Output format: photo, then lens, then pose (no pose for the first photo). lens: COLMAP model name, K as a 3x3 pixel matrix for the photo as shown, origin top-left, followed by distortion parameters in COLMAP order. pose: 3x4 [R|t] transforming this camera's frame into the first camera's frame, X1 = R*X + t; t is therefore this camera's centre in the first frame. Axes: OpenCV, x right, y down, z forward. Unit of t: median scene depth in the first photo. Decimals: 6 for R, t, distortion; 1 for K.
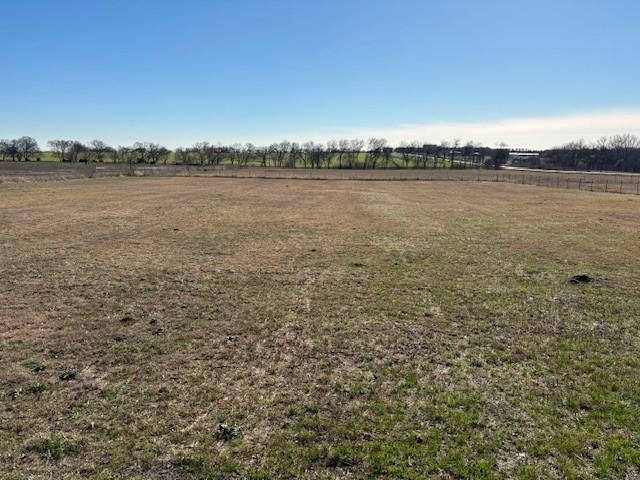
lens RADIAL K [[491.4, 0, 319.8], [0, 491.4, 234.0], [0, 0, 1]] dist [0.048468, -0.057116]
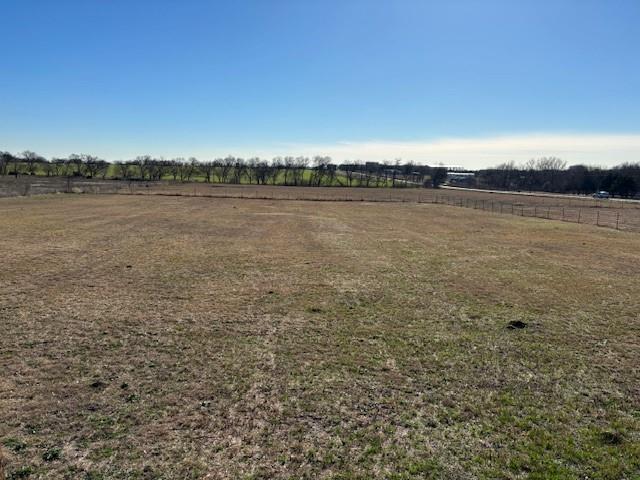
lens RADIAL K [[491.4, 0, 319.8], [0, 491.4, 234.0], [0, 0, 1]] dist [0.048468, -0.057116]
pose [[0.993575, 0.007725, 0.112908, -0.039670], [-0.004377, 0.999544, -0.029869, -0.082865], [-0.113087, 0.029183, 0.993156, -0.058077]]
